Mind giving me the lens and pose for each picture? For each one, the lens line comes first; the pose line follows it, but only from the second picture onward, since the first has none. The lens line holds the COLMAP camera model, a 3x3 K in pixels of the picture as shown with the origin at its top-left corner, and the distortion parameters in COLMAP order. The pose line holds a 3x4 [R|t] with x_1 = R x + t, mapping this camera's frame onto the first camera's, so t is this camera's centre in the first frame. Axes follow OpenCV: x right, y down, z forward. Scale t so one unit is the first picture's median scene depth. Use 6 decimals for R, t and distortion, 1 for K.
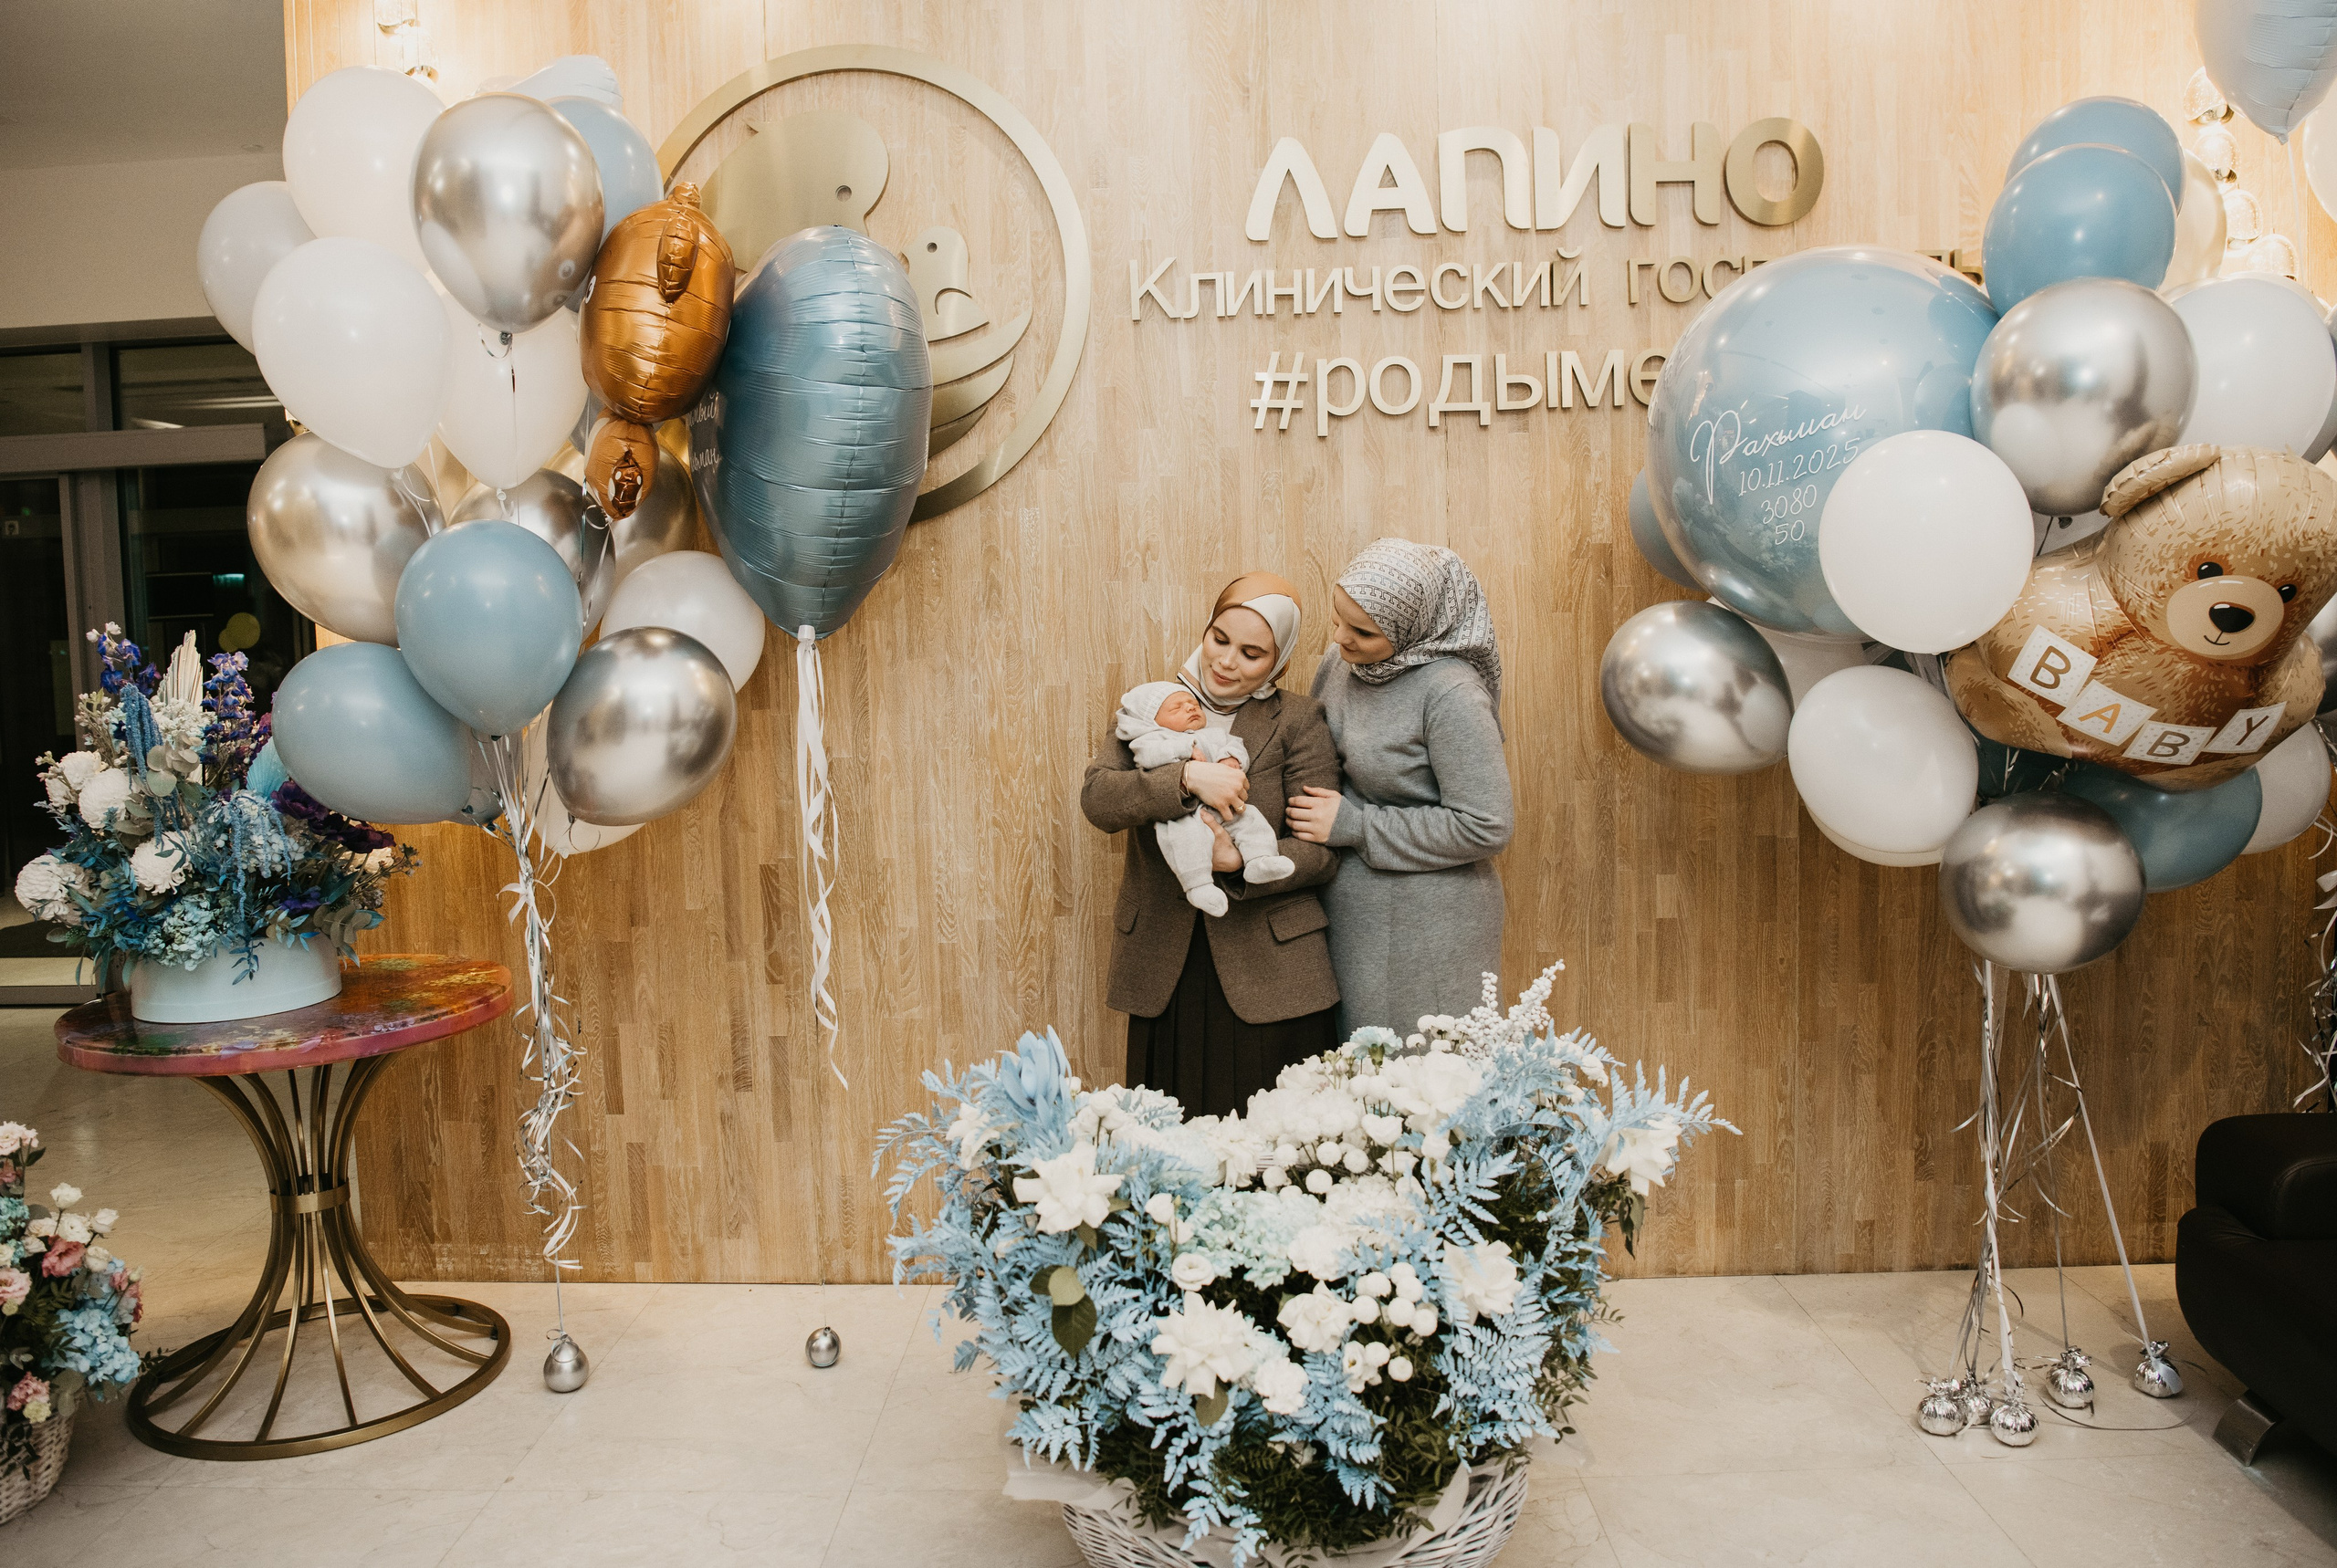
lens RADIAL K [[1872.6, 0, 1129.2], [0, 1872.6, 759.0], [0, 0, 1]] dist [-0.075411, 0.022142]
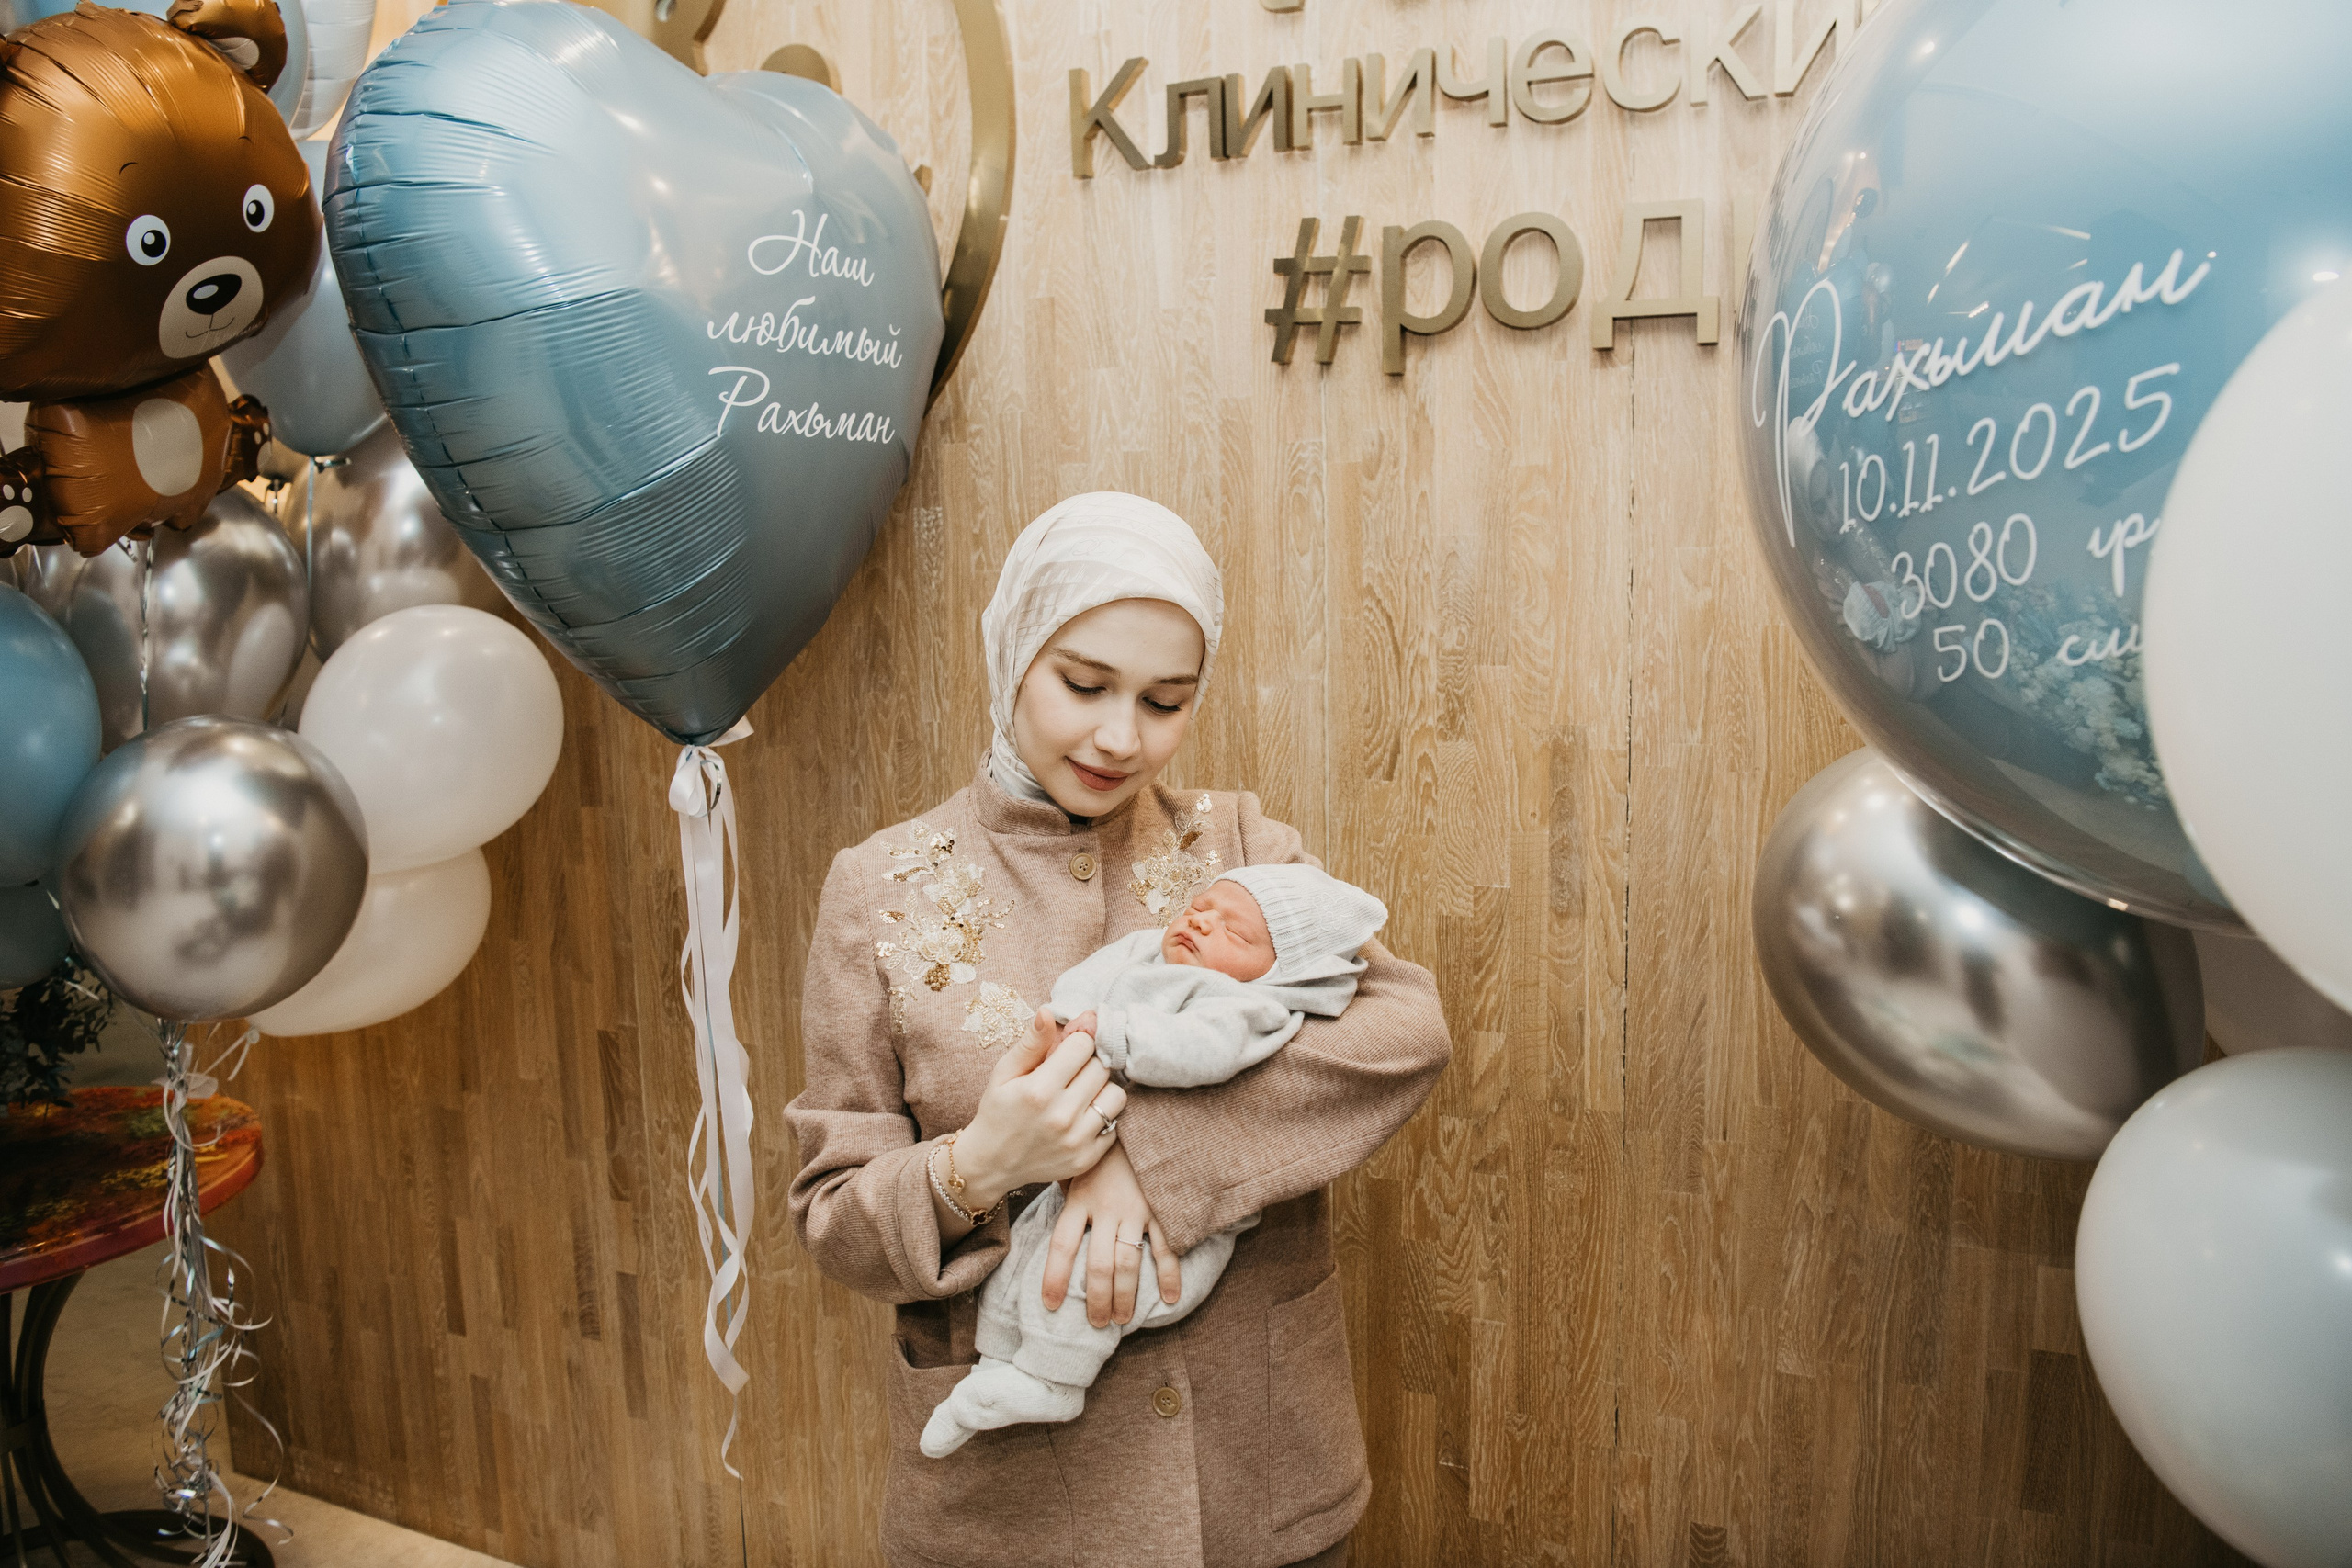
lens RADIAL K [[1682.3, 0, 1167.5], [0, 1682.3, 769.9], [0, 0, 1]] dist [-0.072919, 0.022677]
pose [[0.935478, 0.055134, -0.349059, 0.212784], [-0.036763, 0.997578, 0.059044, -0.085054], [0.351469, -0.042402, 0.935239, 0.520878]]
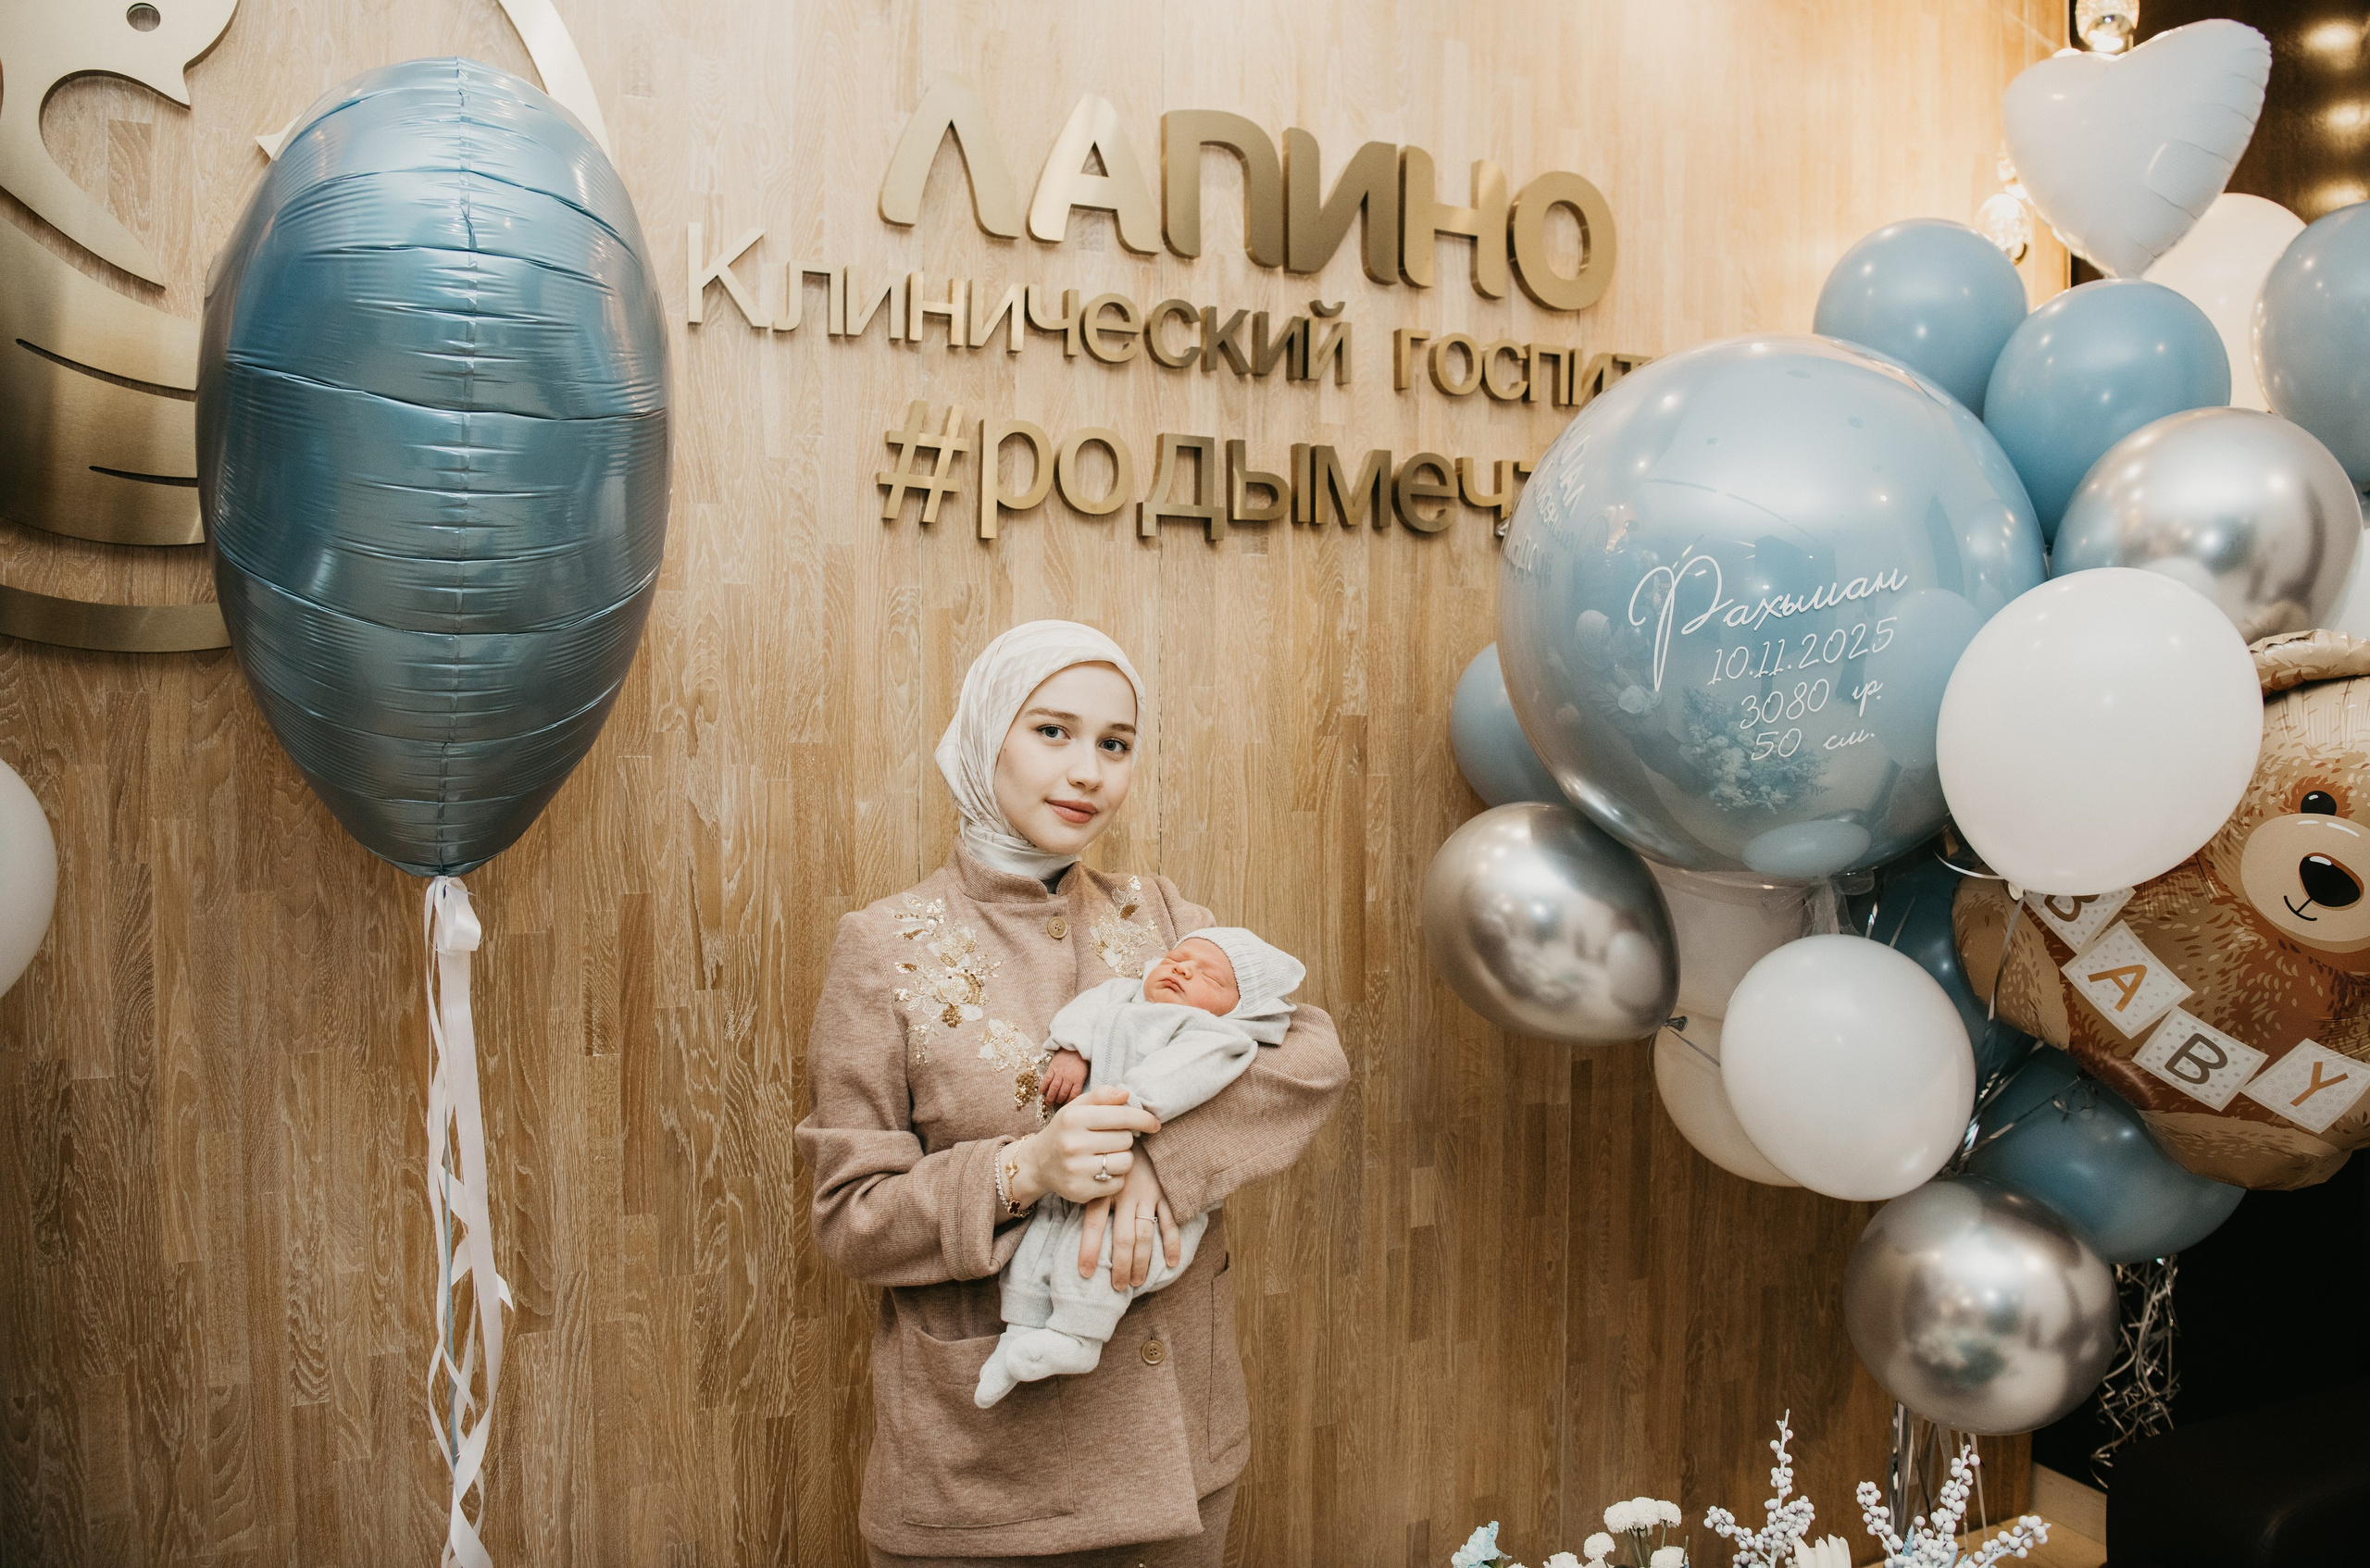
lens RADIAL K [[1721.8, 0, 1259.6], [0, 1721.8, 733.0], [0, 0, 1]] dist [-0.075448, 0.021502]
pose [[0.867506, 0.023262, 0.496883, -0.106004], [0.007932, 0.998132, -0.060576, -0.068278], [-0.497363, 0.056492, 0.865701, 0.438707]]
